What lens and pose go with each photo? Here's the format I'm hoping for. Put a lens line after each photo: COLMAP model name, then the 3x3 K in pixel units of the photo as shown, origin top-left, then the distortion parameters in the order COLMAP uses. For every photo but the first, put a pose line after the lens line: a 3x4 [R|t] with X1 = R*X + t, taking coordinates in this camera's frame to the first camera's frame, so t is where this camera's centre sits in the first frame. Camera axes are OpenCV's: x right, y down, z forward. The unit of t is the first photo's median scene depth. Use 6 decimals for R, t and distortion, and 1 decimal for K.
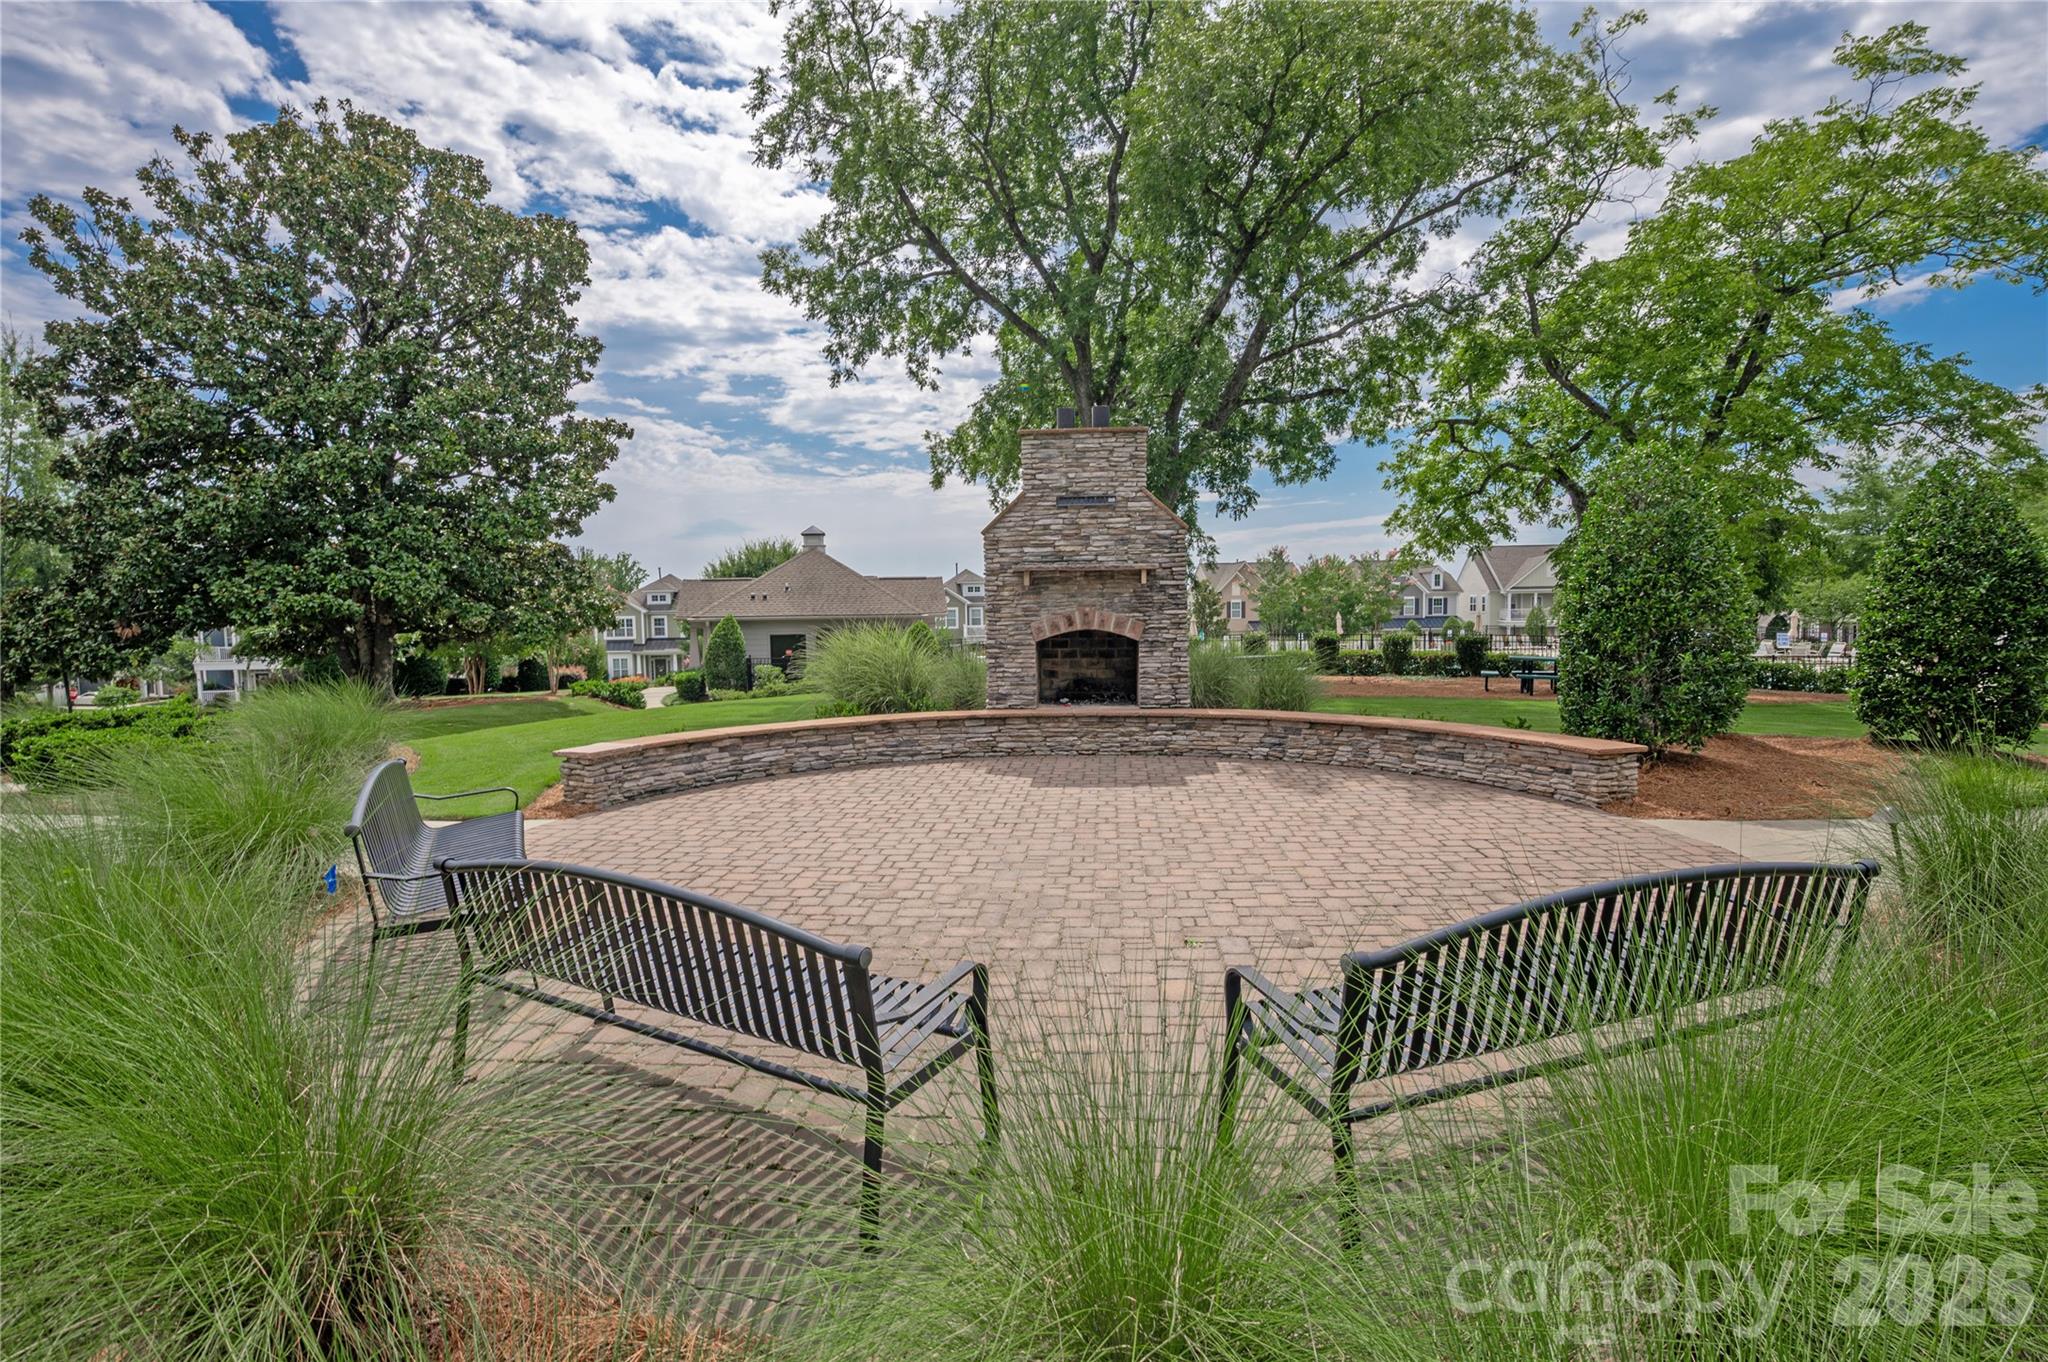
lens RADIAL K [[1021.7, 0, 1024.0], [0, 1021.7, 681.0], [0, 0, 1]] dist [-0.002532, -0.000673]
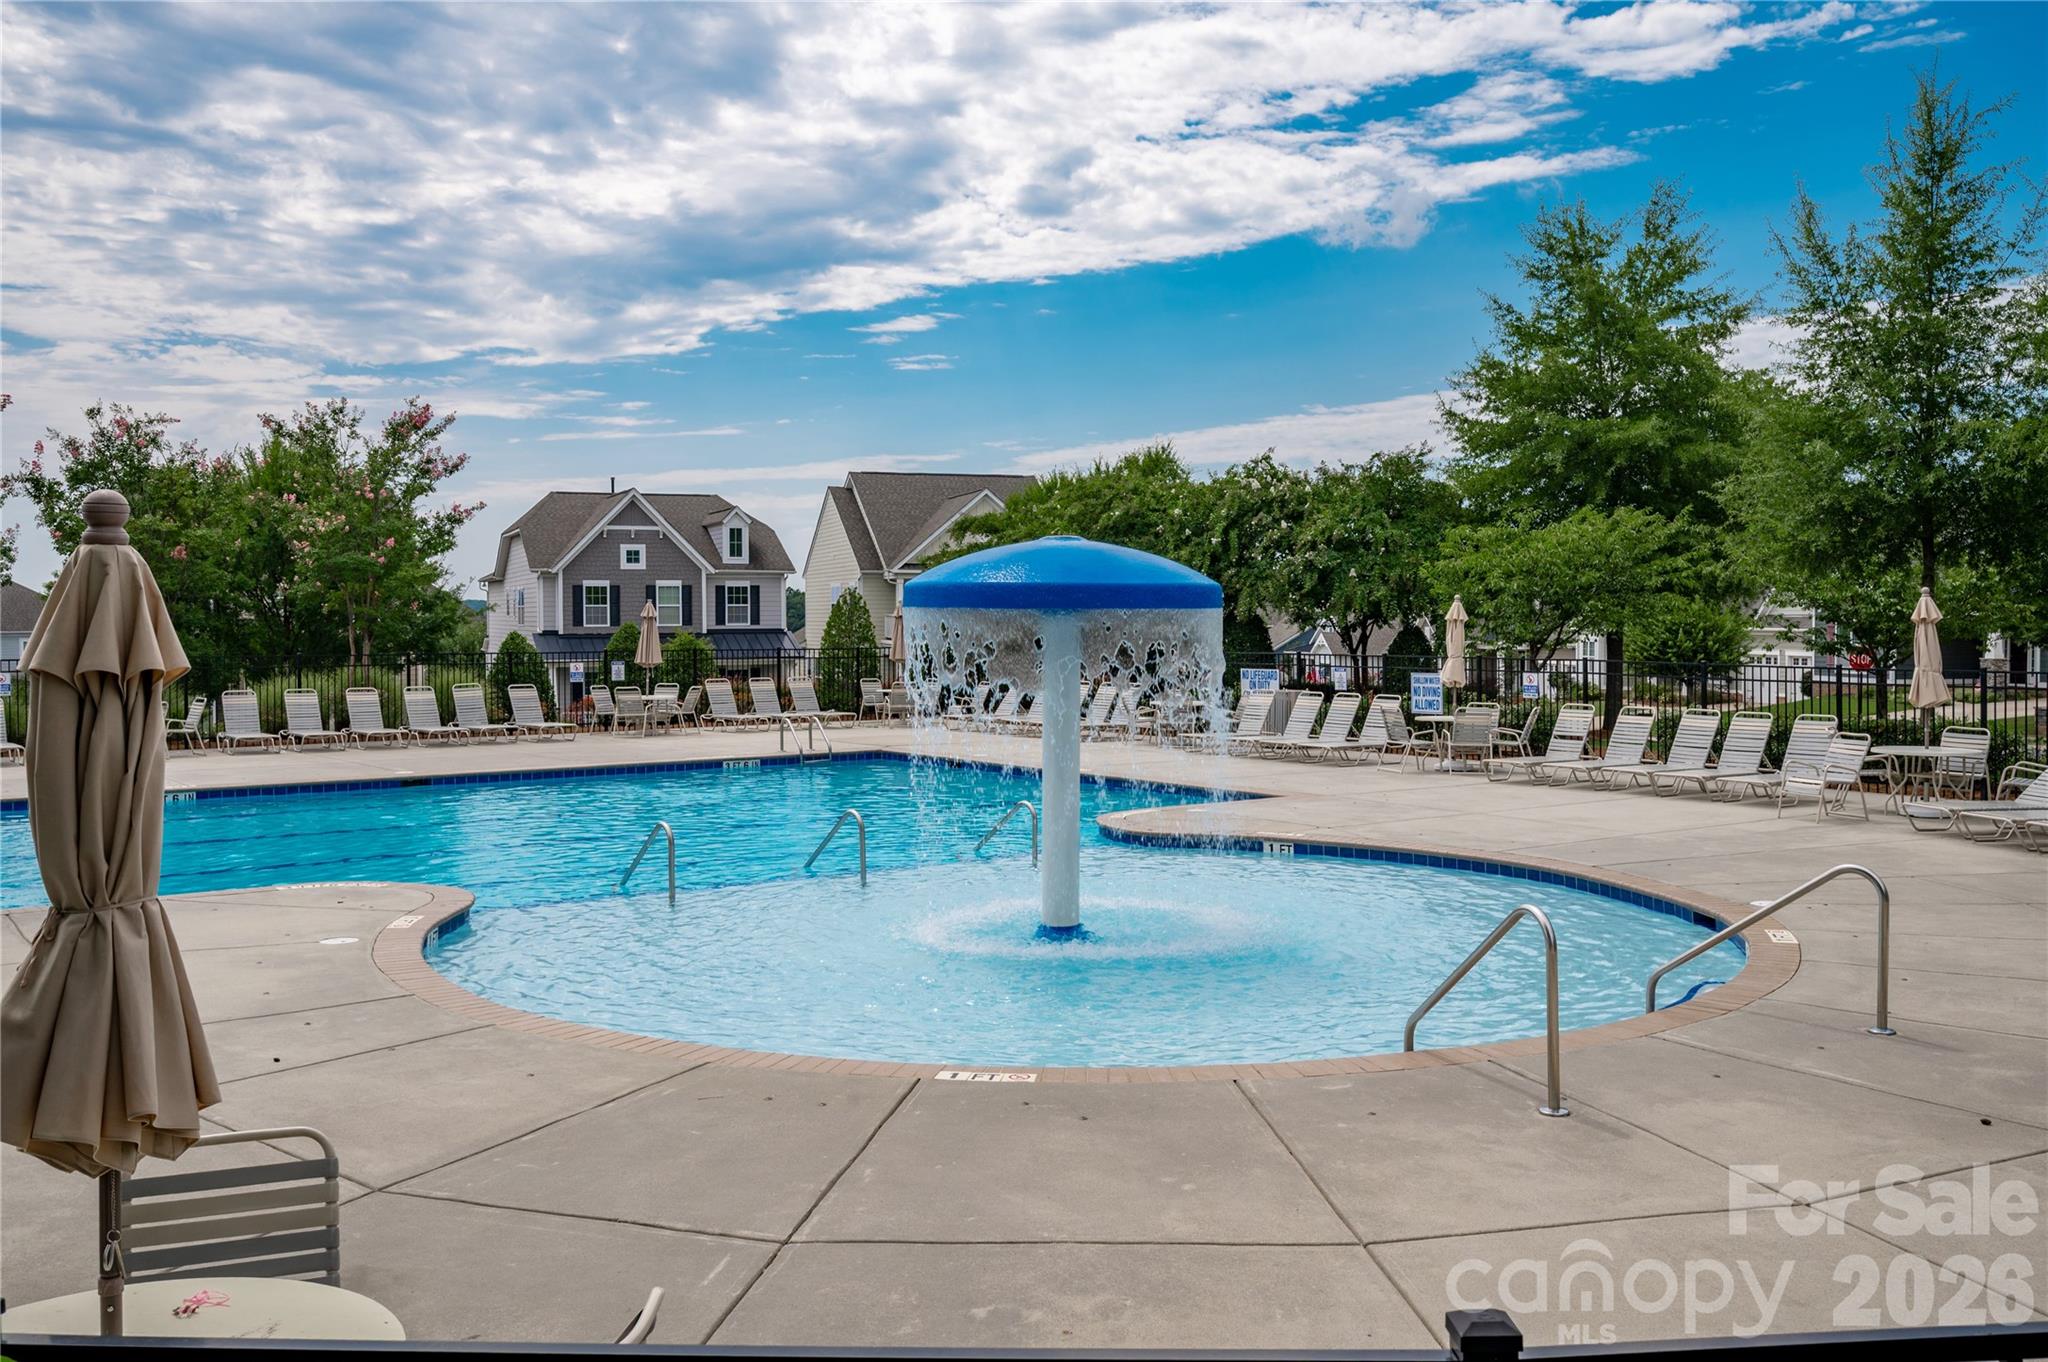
lens RADIAL K [[1842.5, 0, 1024.0], [0, 1842.5, 681.0], [0, 0, 1]] dist [0.000965, 0.001503]
pose [[0.908190, -0.011958, 0.418386, 0.317263], [0.027442, 0.999142, -0.031012, -0.025454], [-0.417657, 0.039646, 0.907740, 0.432317]]
